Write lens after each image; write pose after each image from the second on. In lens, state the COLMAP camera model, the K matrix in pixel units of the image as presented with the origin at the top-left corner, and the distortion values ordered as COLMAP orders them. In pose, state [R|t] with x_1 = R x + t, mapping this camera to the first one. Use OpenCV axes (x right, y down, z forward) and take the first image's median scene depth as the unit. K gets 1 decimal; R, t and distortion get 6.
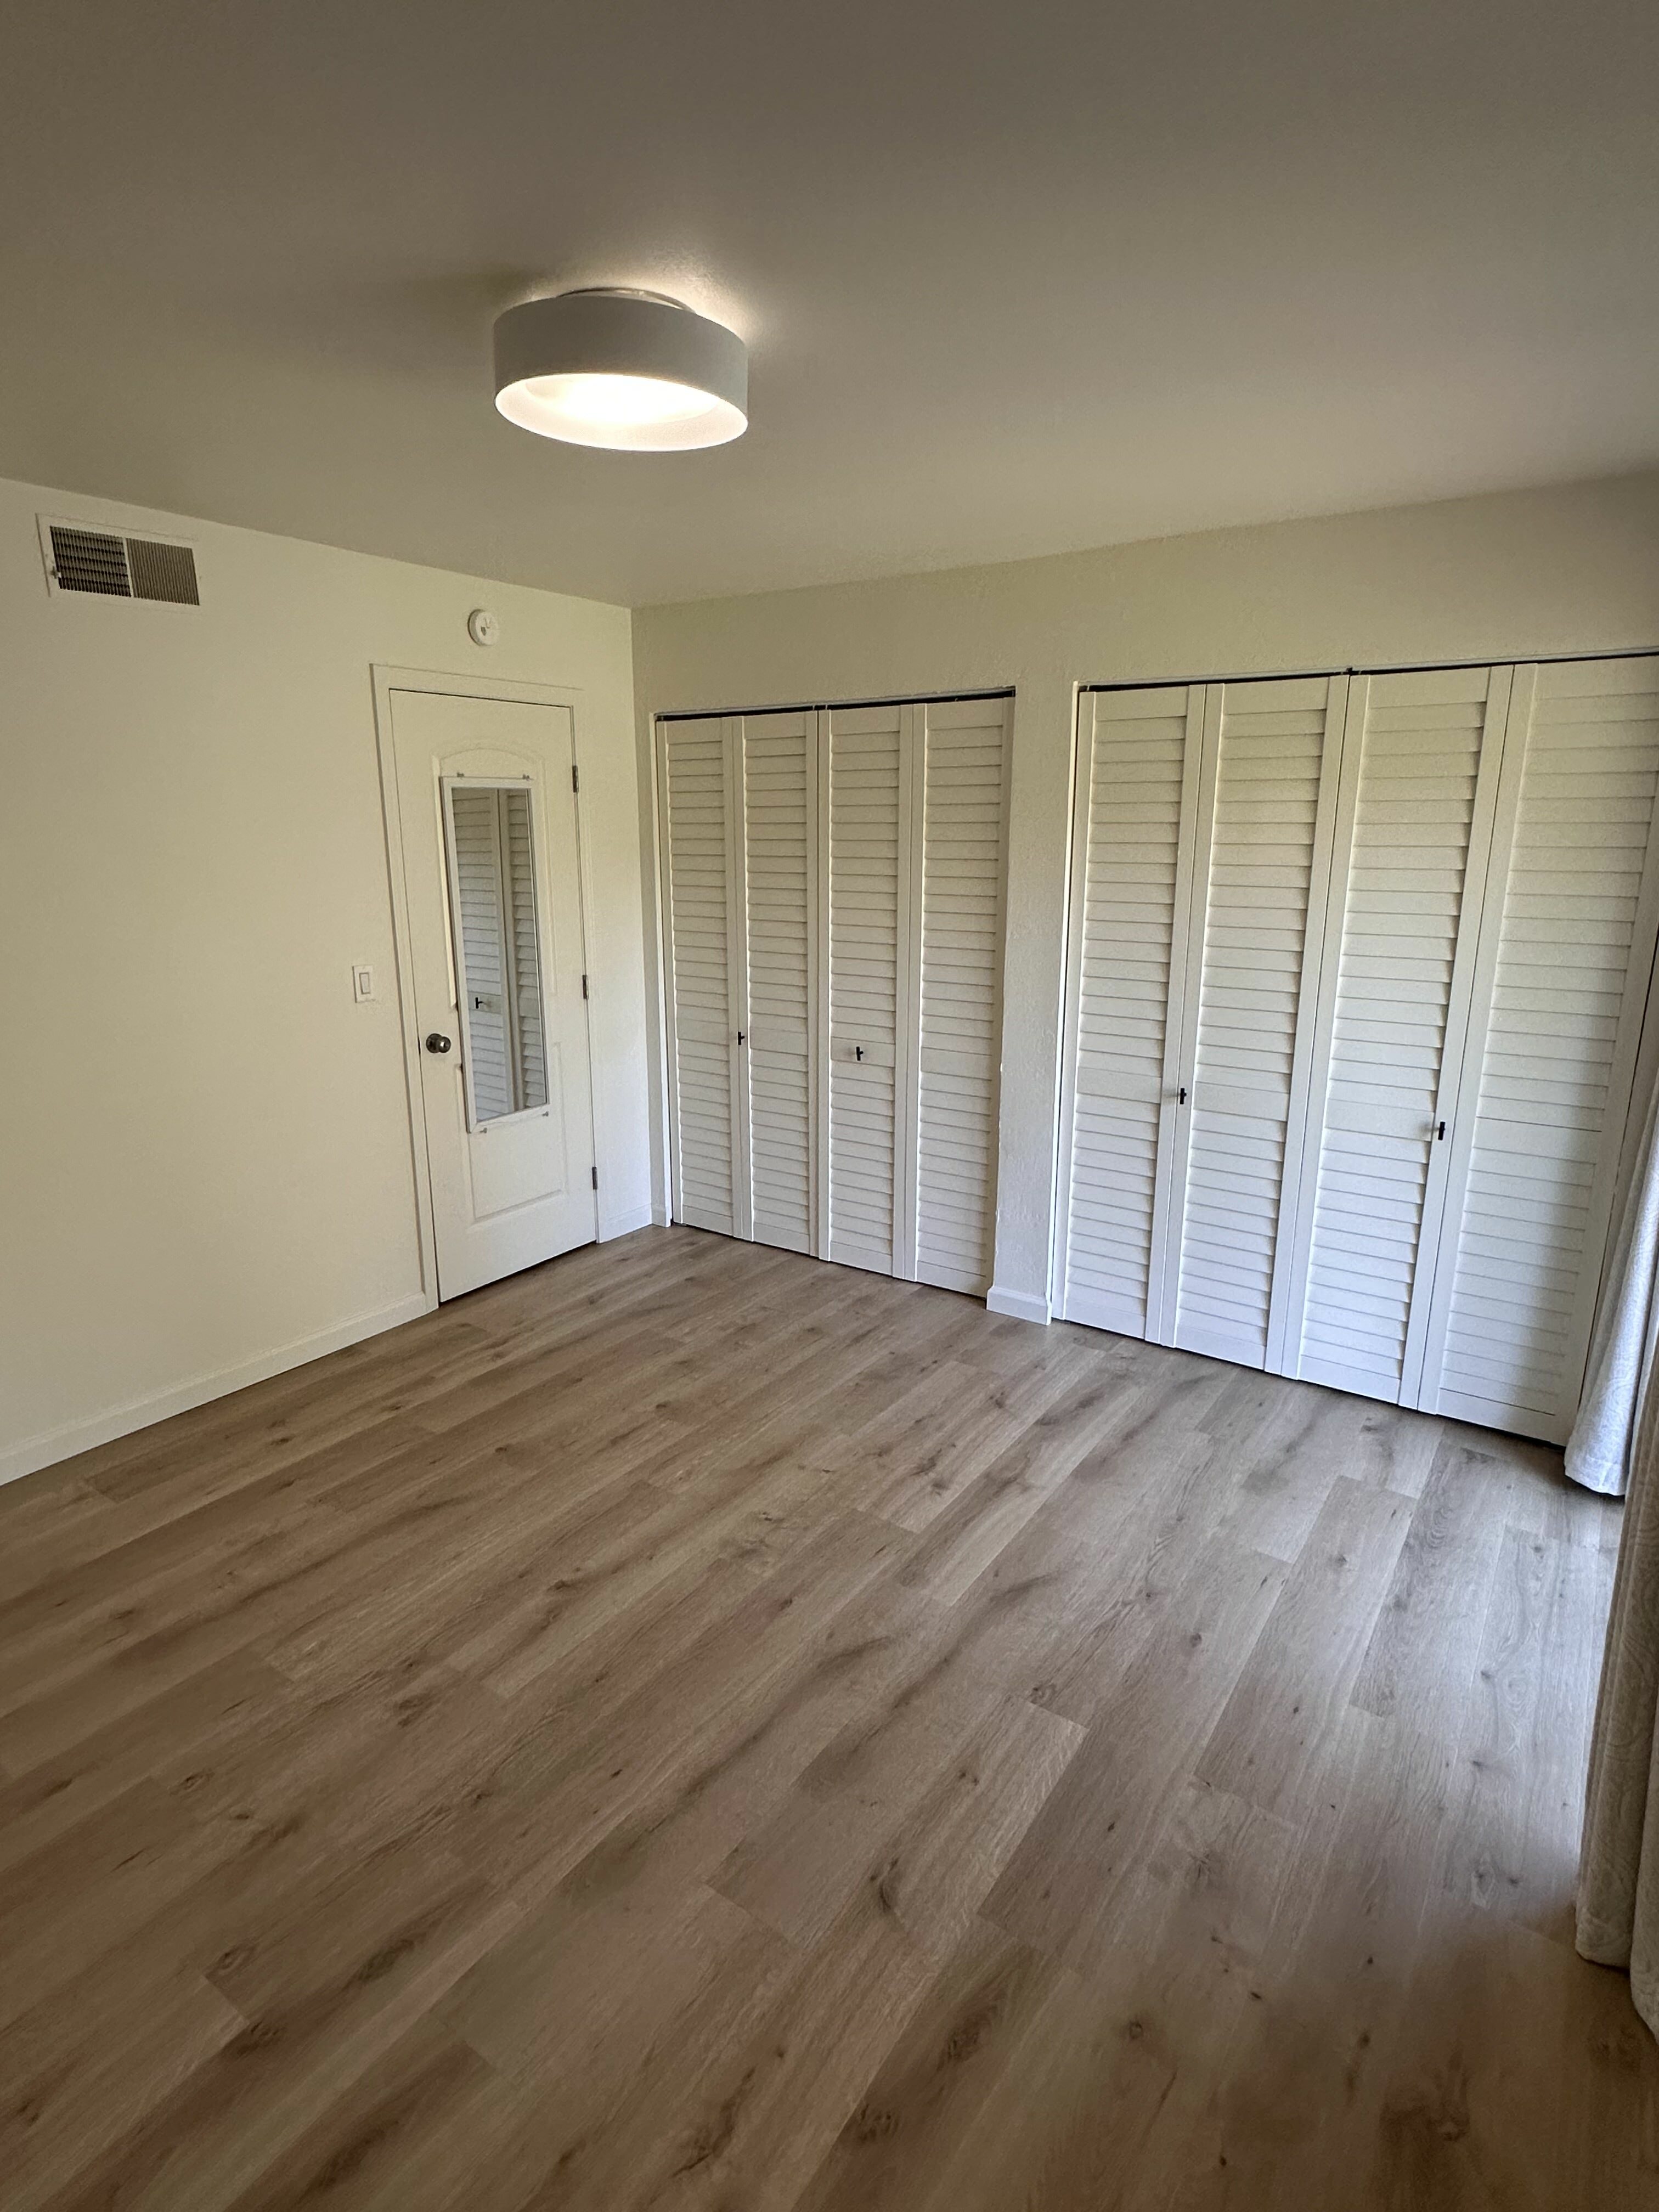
lens RADIAL K [[1181.3, 0, 827.2], [0, 1181.3, 1107.2], [0, 0, 1]] dist [-0.010829, -0.000357]
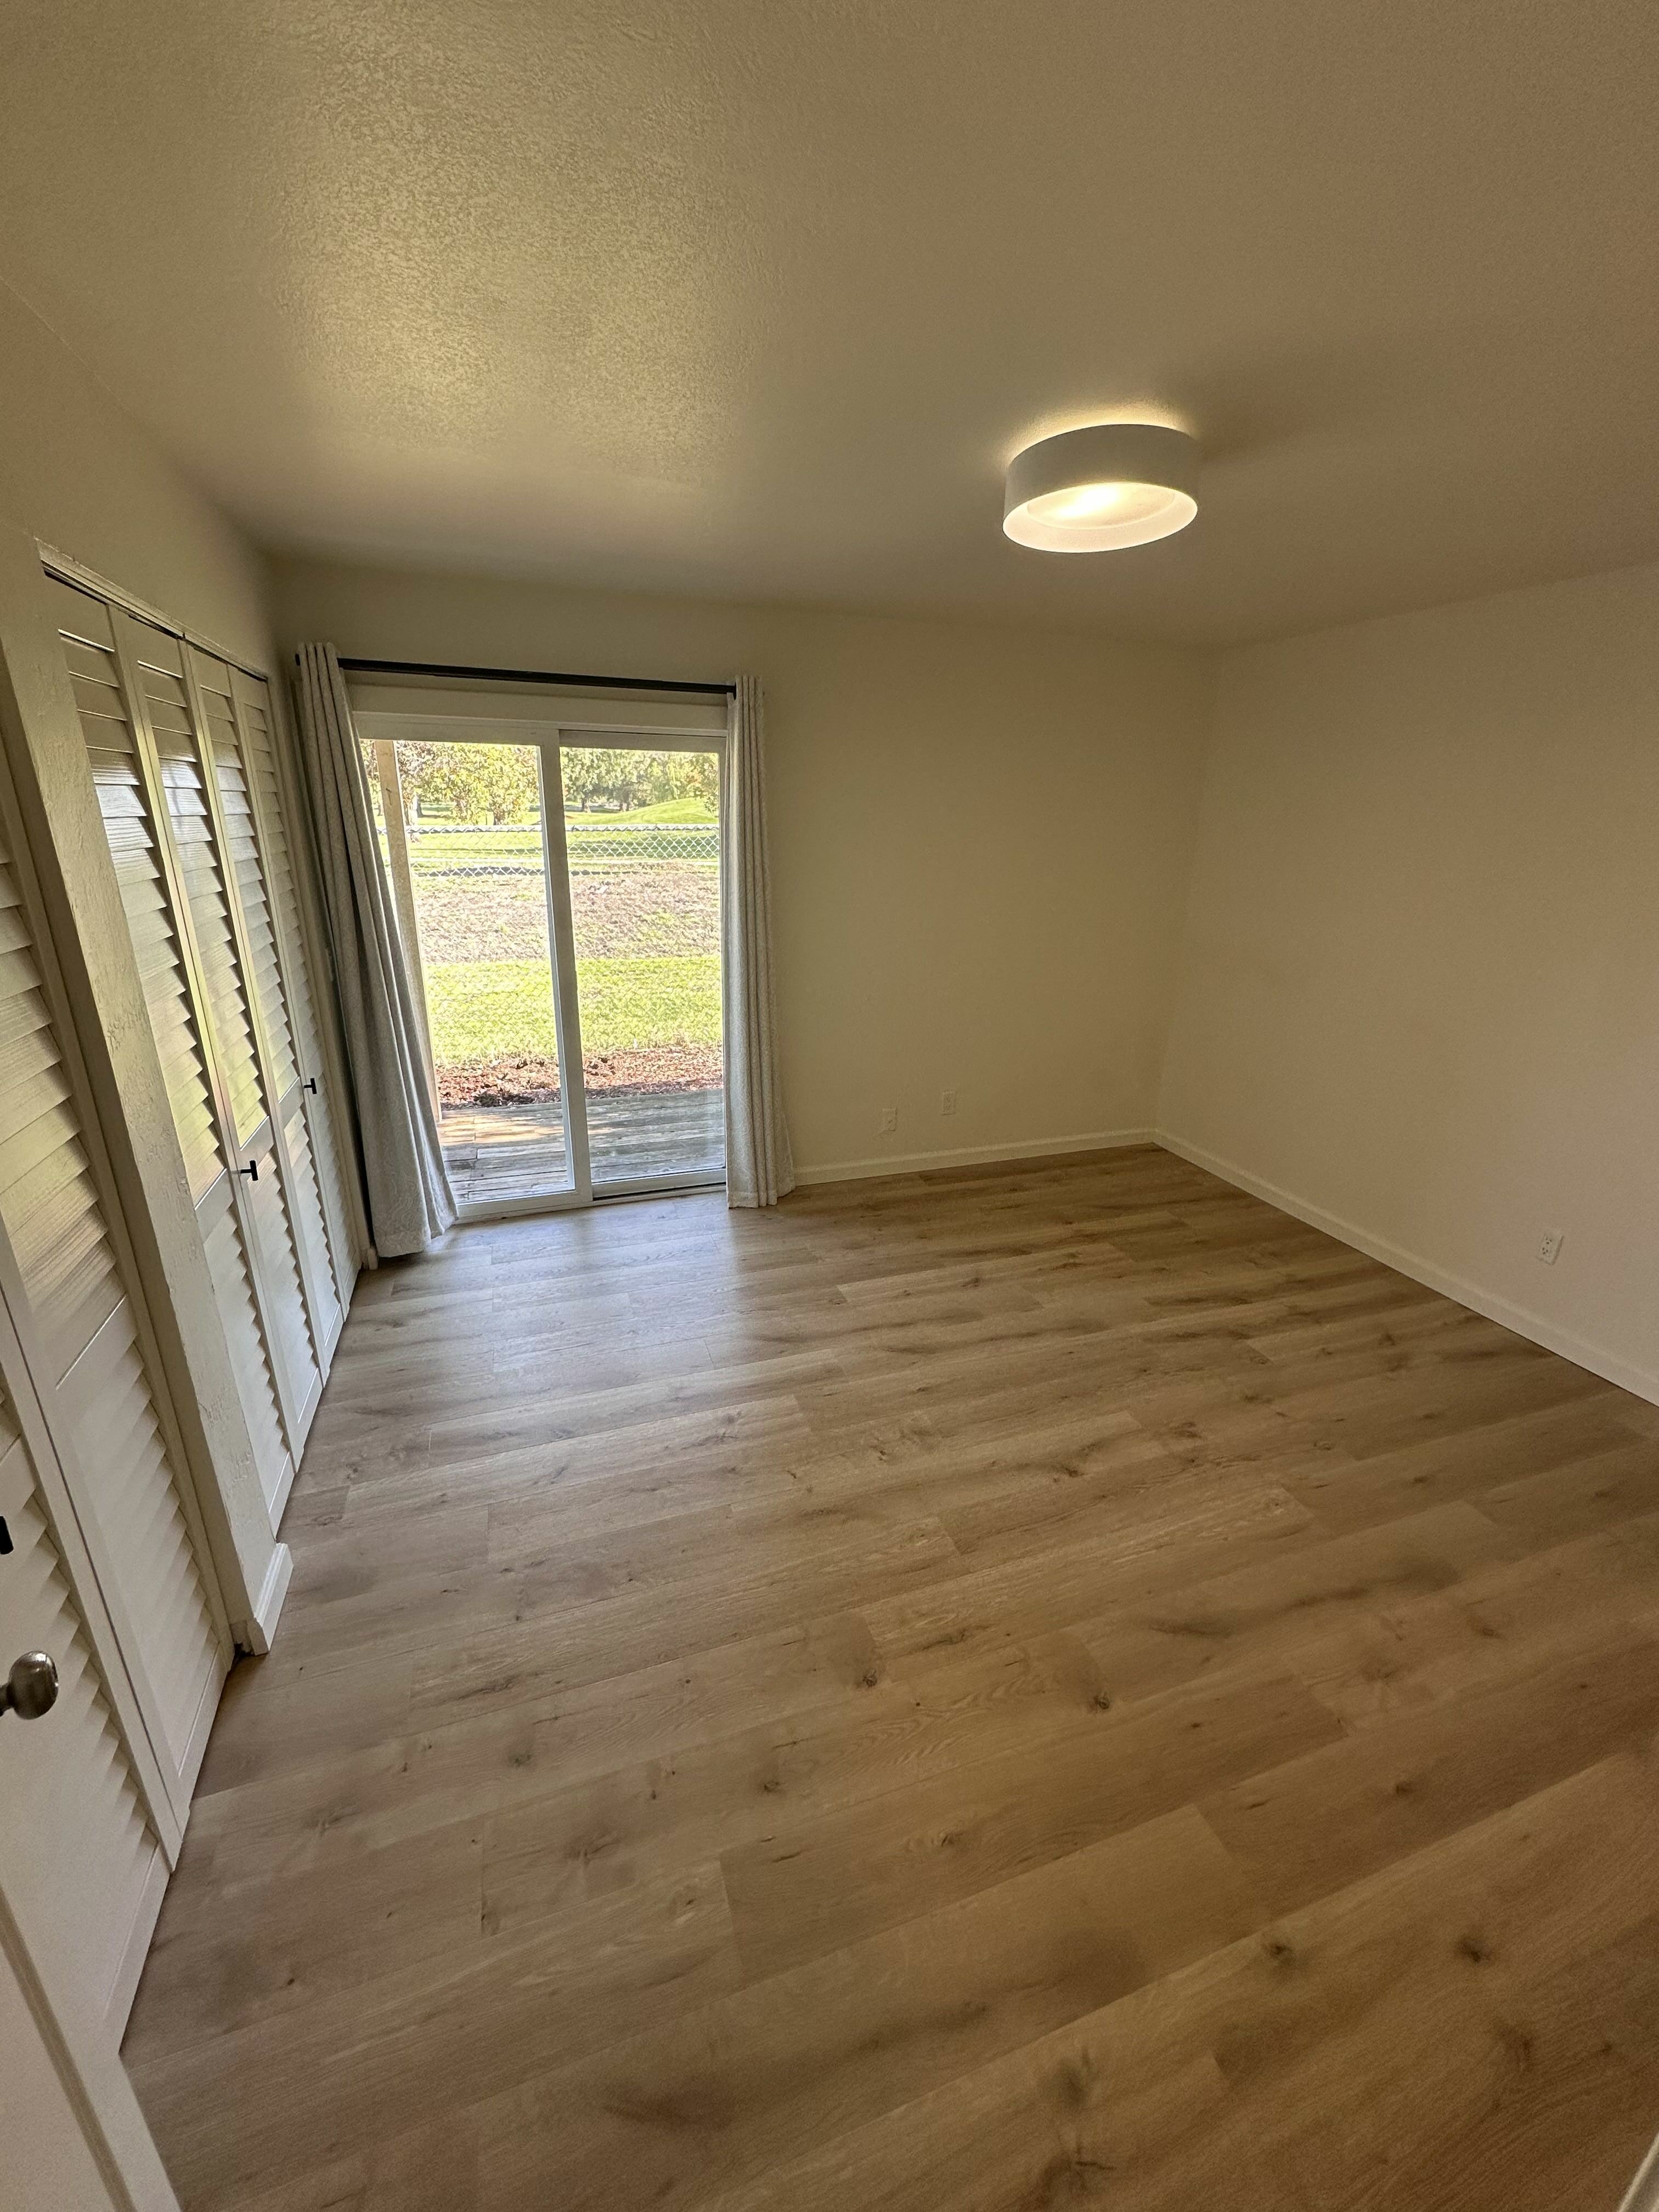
lens RADIAL K [[878.6, 0, 821.4], [0, 878.6, 1104.2], [0, 0, 1]] dist [-0.003527, 0.000393]
pose [[-0.806236, -0.202024, 0.556031, -0.434346], [0.120827, 0.863842, 0.489059, -0.390472], [-0.579124, 0.461480, -0.672050, 1.548859]]
